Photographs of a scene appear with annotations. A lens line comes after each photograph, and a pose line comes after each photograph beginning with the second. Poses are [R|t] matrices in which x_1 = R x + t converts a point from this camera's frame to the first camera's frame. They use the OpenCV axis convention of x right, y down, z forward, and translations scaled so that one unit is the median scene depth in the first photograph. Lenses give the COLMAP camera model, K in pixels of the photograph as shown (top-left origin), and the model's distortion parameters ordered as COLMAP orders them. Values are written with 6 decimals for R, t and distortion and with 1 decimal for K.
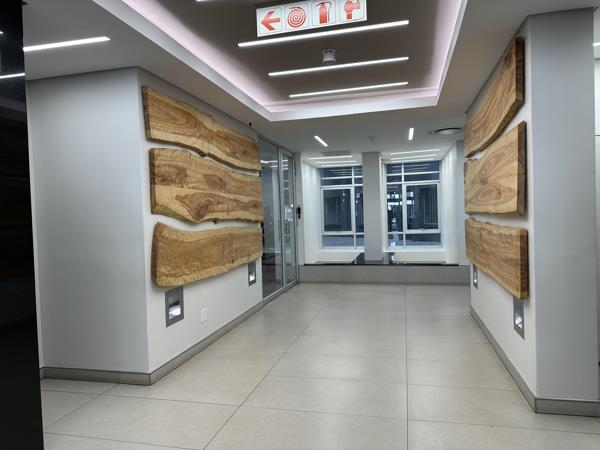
lens RADIAL K [[422.1, 0, 296.5], [0, 422.1, 225.2], [0, 0, 1]] dist [0.053028, -0.063183]
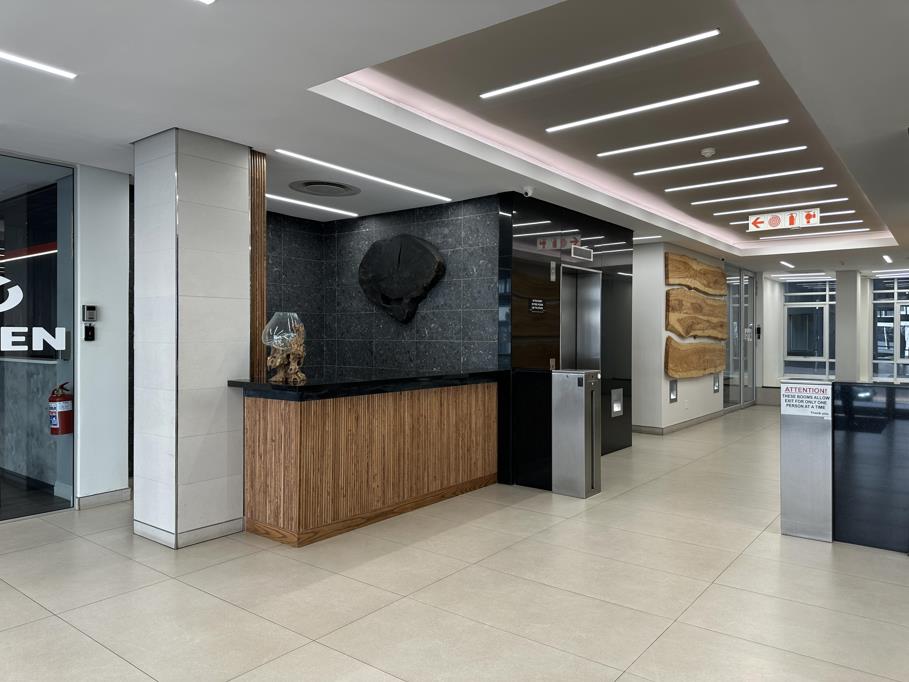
lens RADIAL K [[639.5, 0, 458.4], [0, 639.5, 336.3], [0, 0, 1]] dist [0.053028, -0.063183]
pose [[0.918108, 0.036742, -0.394623, -0.067498], [-0.043849, 0.998998, -0.009004, 0.034576], [0.393897, 0.025571, 0.918799, -1.022924]]
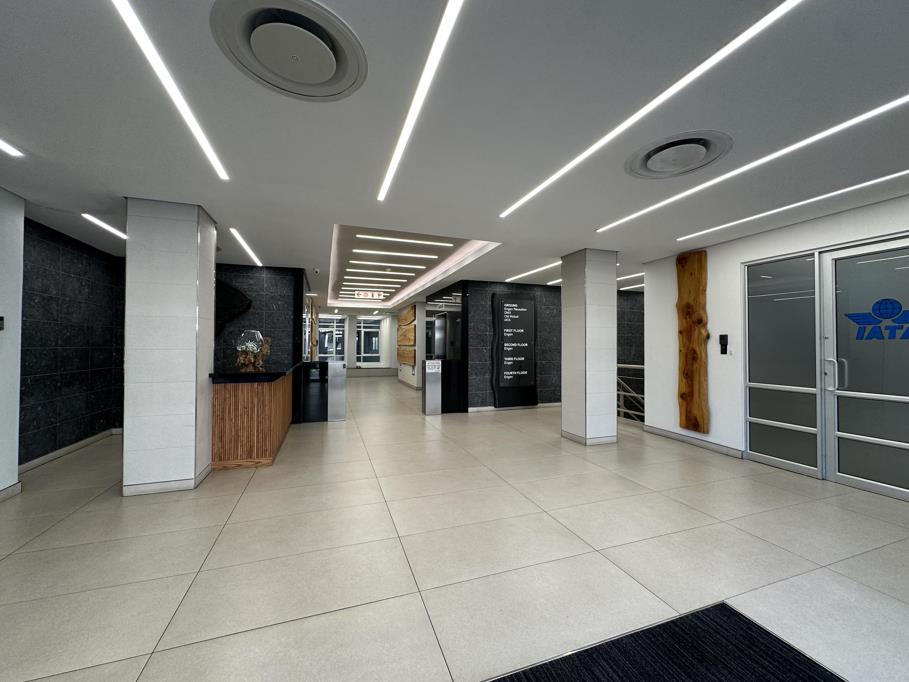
lens RADIAL K [[362.6, 0, 457.3], [0, 362.6, 346.0], [0, 0, 1]] dist [-0.002472, 0.000704]
pose [[0.827471, 0.034514, 0.560446, -0.629104], [-0.016128, 0.999158, -0.037719, 0.060252], [-0.561276, 0.022172, 0.827331, -1.226094]]
